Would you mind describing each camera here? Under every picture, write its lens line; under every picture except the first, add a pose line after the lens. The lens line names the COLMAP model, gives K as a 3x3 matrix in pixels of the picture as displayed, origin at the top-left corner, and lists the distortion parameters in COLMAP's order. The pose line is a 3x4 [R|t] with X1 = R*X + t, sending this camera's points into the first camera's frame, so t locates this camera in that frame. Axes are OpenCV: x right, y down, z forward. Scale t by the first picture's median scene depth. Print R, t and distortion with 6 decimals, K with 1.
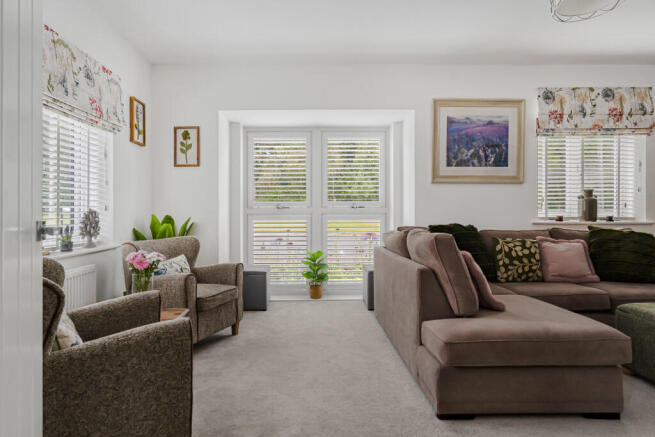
lens RADIAL K [[404.1, 0, 327.5], [0, 404.1, 218.5], [0, 0, 1]] dist [0.056446, 0.000918]
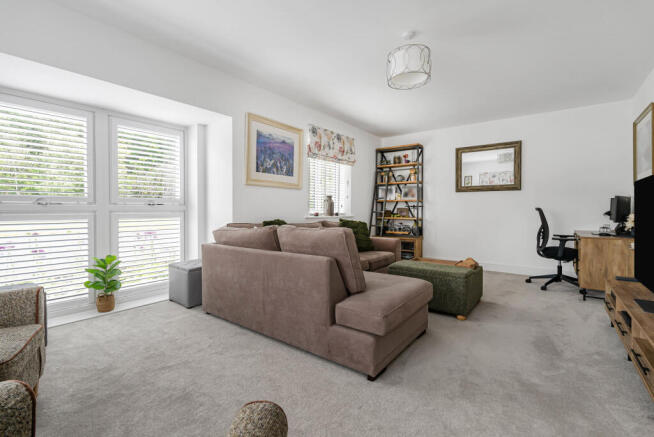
lens RADIAL K [[296.9, 0, 327.0], [0, 296.9, 218.5], [0, 0, 1]] dist [0.015954, 0.000107]
pose [[0.636593, -0.020876, 0.770918, -0.251872], [0.009809, 0.999772, 0.018974, -0.005126], [-0.771138, -0.004516, 0.636652, 0.284740]]
